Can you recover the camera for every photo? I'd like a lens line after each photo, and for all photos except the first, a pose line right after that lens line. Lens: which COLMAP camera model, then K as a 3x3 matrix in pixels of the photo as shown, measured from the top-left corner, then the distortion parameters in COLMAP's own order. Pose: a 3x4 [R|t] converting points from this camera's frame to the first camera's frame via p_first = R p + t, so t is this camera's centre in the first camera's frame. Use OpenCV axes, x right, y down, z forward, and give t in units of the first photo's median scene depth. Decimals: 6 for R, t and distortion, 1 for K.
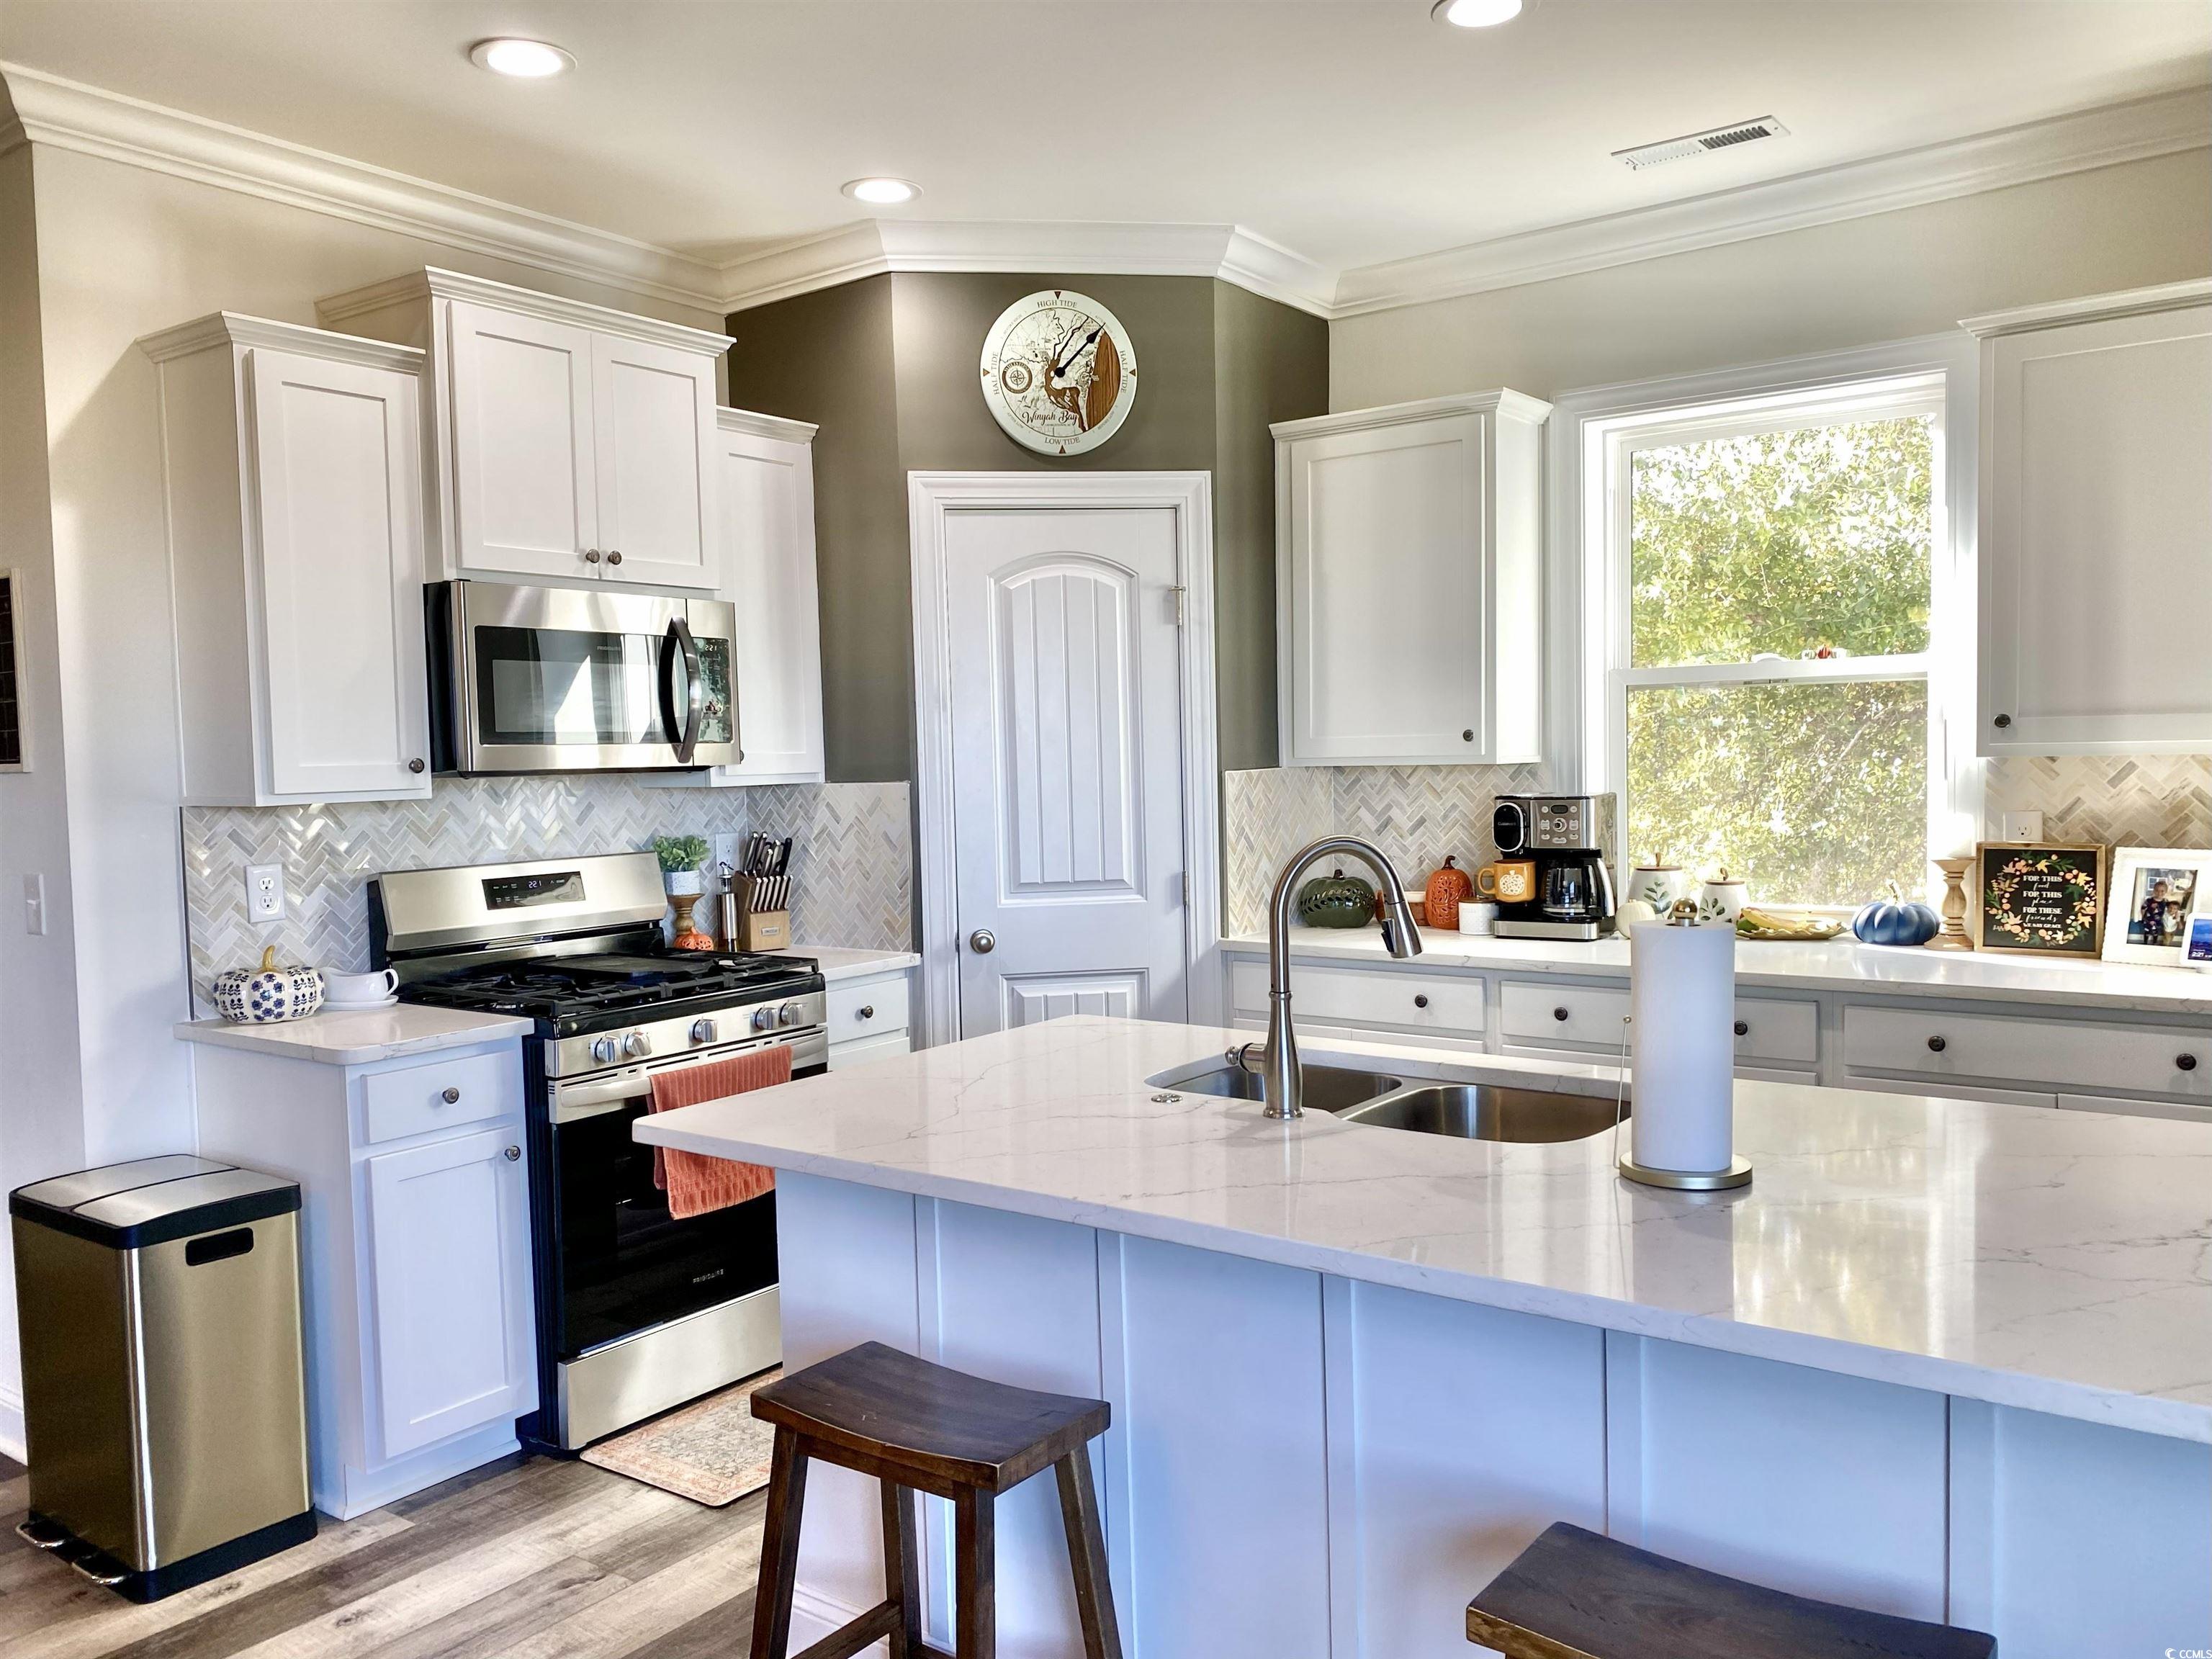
lens RADIAL K [[1743.8, 0, 1101.2], [0, 1743.8, 848.1], [0, 0, 1]] dist [0.027318, 0.008047]
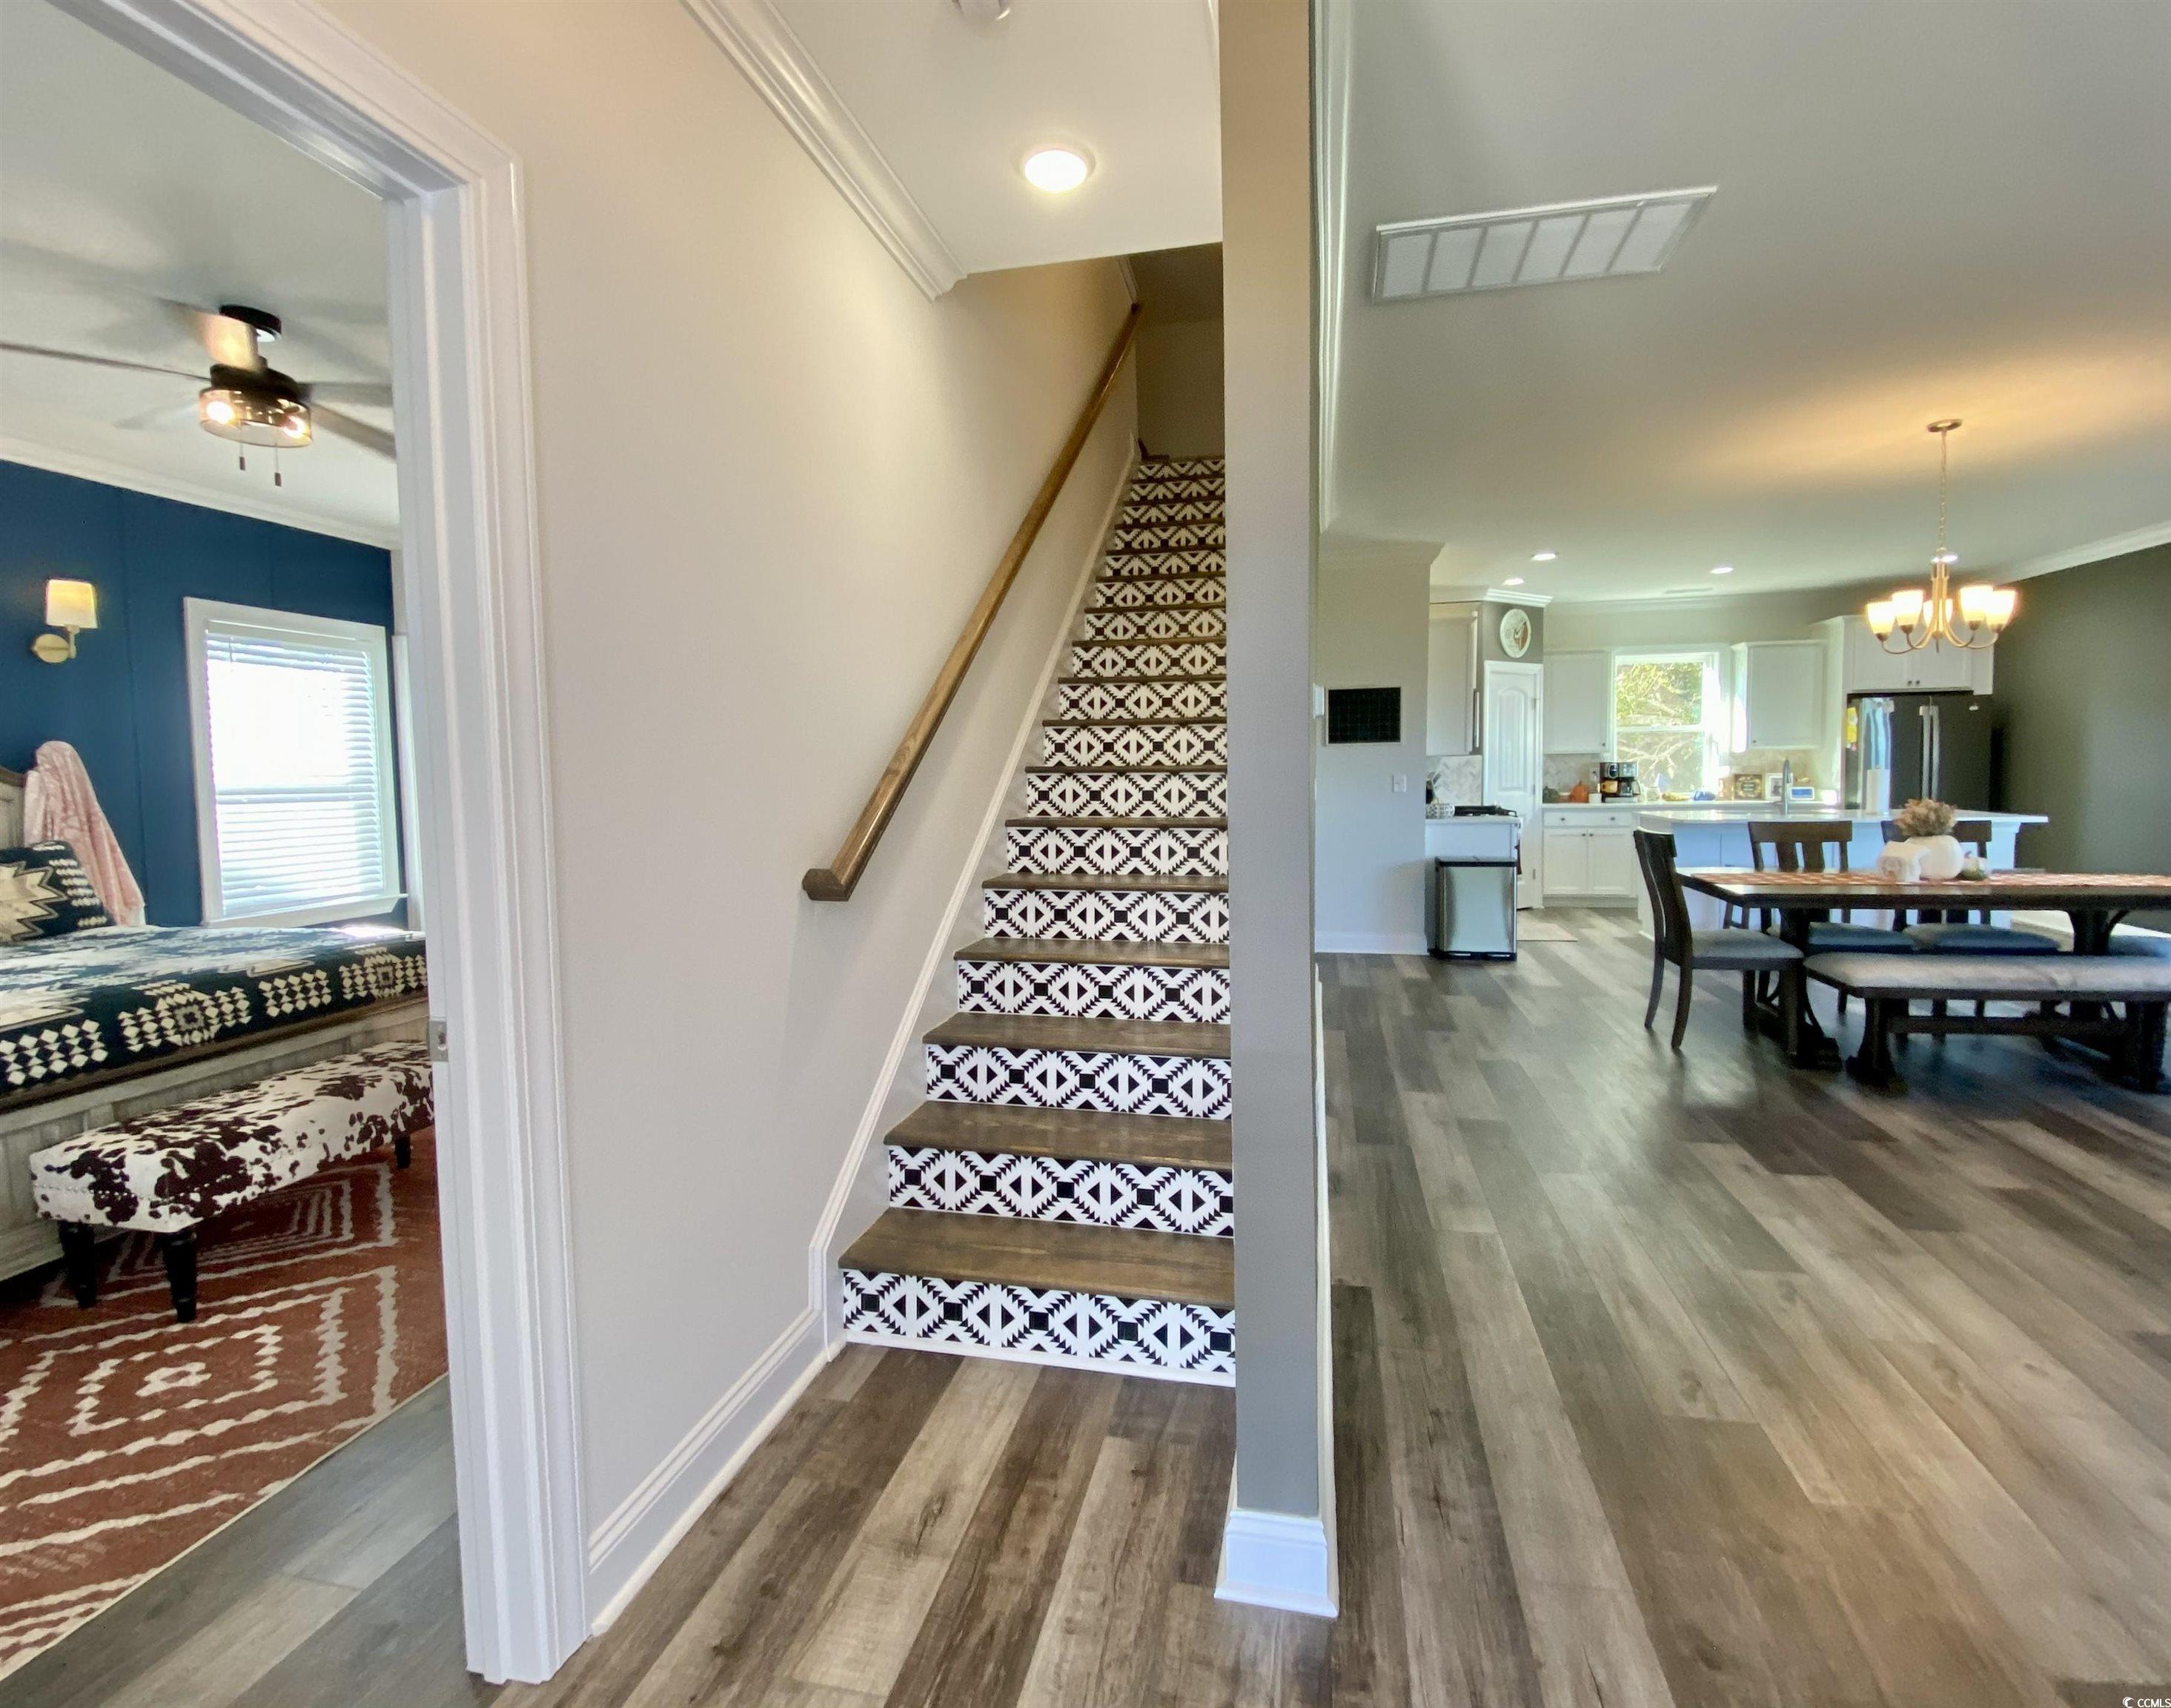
lens RADIAL K [[984.7, 0, 1088.5], [0, 984.7, 838.5], [0, 0, 1]] dist [-0.018705, -0.006405]
pose [[0.913512, -0.021841, 0.406224, -1.708705], [0.022074, 0.999748, 0.004112, 0.103020], [-0.406212, 0.005211, 0.913764, -0.409952]]
